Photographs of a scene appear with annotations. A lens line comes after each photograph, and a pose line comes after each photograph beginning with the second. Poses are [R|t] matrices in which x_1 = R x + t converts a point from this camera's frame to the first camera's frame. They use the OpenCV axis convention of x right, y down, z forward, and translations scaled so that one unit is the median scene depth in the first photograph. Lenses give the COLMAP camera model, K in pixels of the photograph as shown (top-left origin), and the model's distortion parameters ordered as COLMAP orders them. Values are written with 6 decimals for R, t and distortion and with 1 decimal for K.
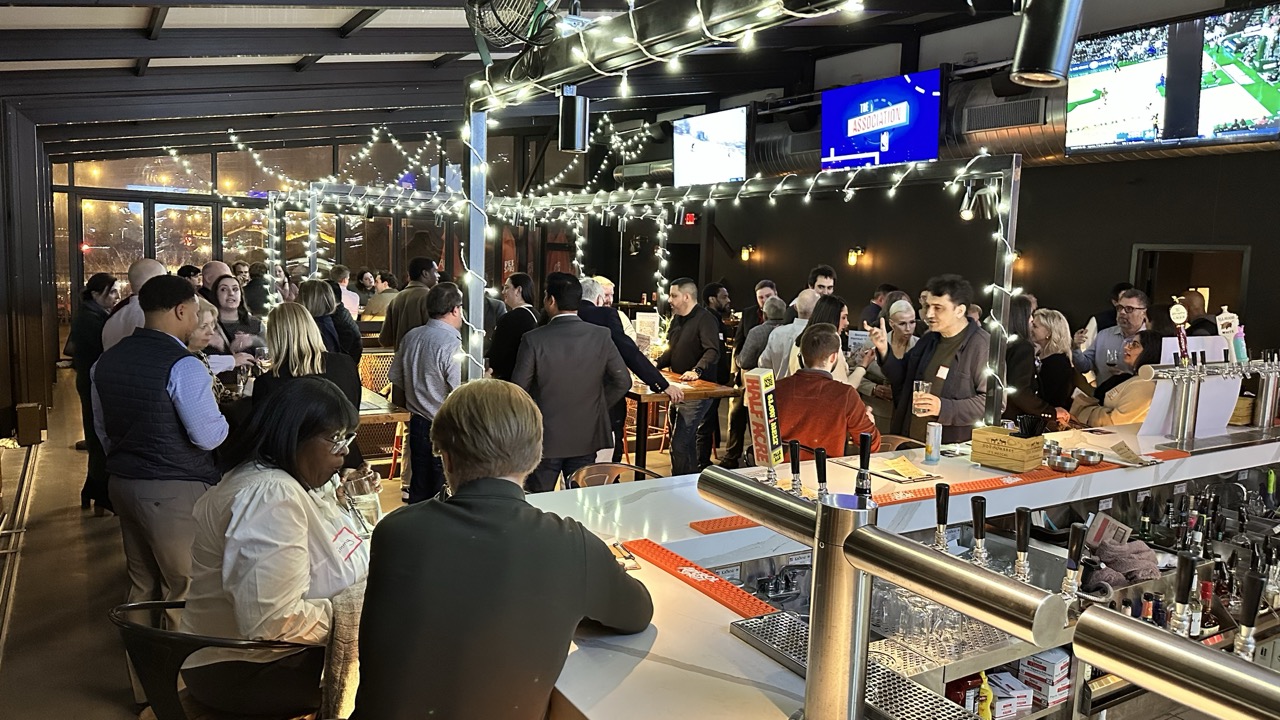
lens RADIAL K [[902.9, 0, 644.7], [0, 902.9, 354.1], [0, 0, 1]] dist [0.181230, -0.332503]
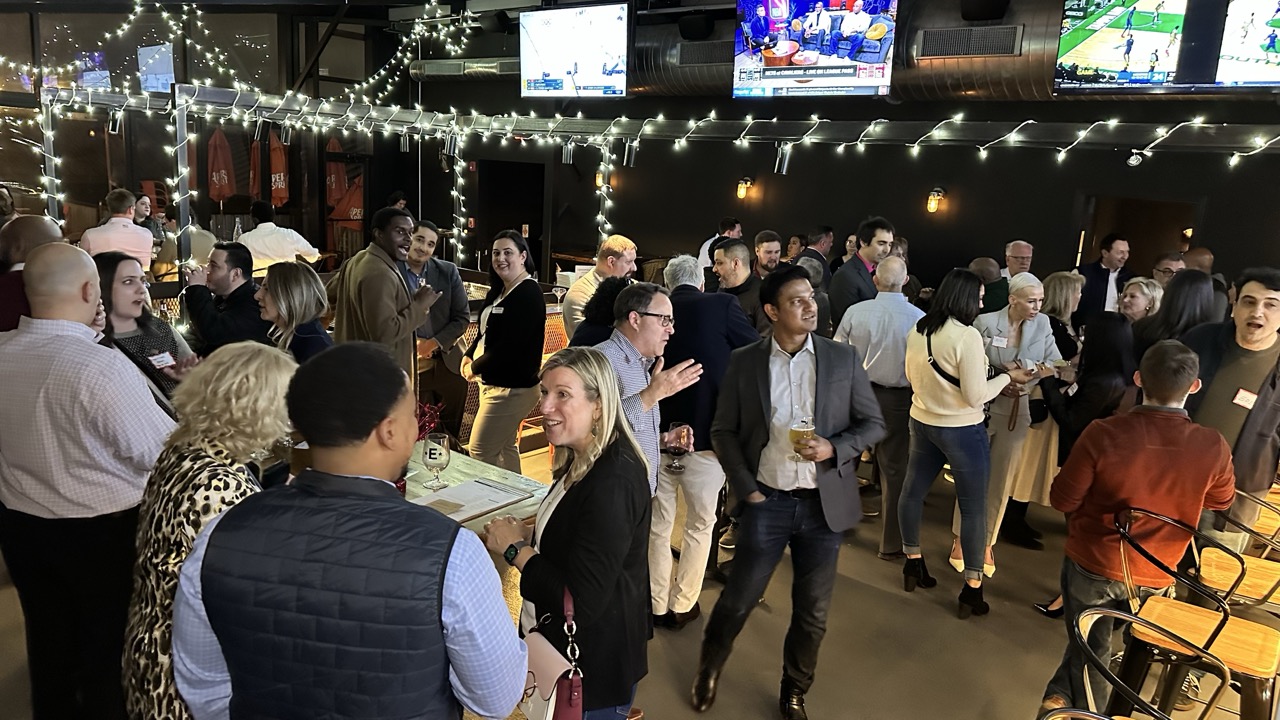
lens RADIAL K [[908.3, 0, 634.5], [0, 908.3, 370.6], [0, 0, 1]] dist [0.084737, -0.128212]
pose [[0.947659, -0.046007, 0.315953, -0.177438], [0.007210, 0.992395, 0.122880, -0.043153], [-0.319203, -0.114170, 0.940784, 0.182511]]
